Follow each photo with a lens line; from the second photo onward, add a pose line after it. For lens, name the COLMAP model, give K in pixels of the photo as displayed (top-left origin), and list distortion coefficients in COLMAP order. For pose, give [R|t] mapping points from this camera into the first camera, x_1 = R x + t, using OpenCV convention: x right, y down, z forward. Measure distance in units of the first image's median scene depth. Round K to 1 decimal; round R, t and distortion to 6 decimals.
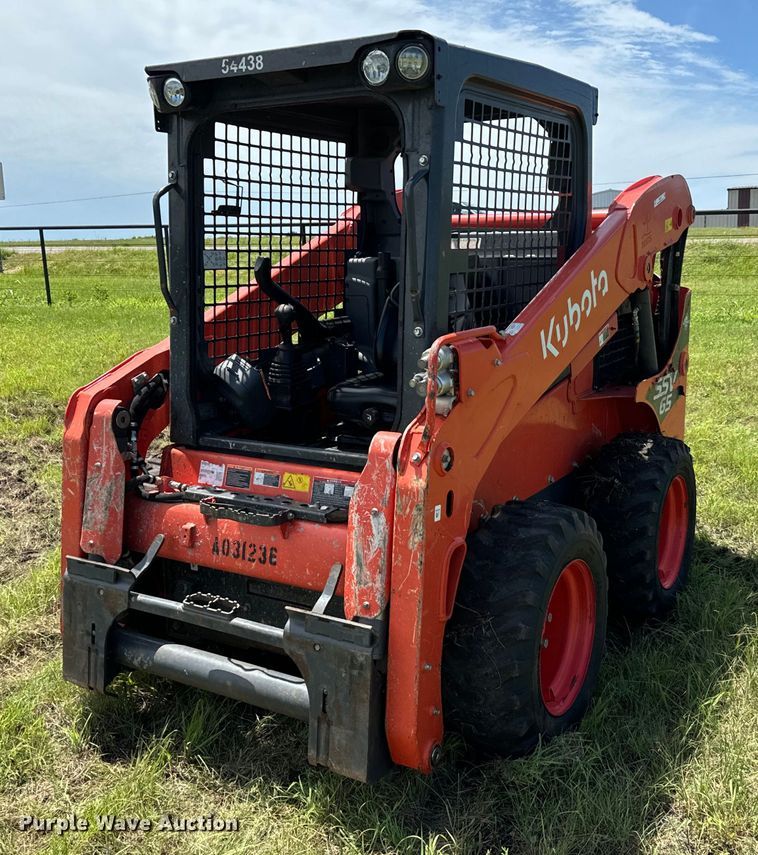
lens RADIAL K [[947.6, 0, 411.8], [0, 947.6, 429.0], [0, 0, 1]] dist [0.058161, -0.001435]
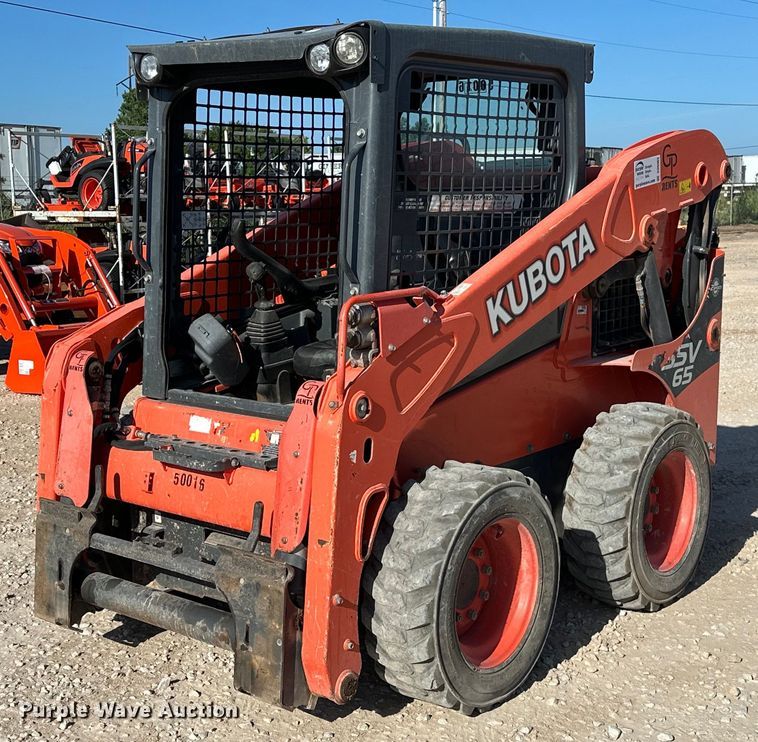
lens RADIAL K [[1213.1, 0, 377.9], [0, 1213.1, 369.5], [0, 0, 1]] dist [0.043606, 0.150819]
pose [[0.991333, 0.024554, -0.129062, 0.160568], [-0.029239, 0.998976, -0.034529, 0.021286], [0.128082, 0.038003, 0.991035, -0.260339]]
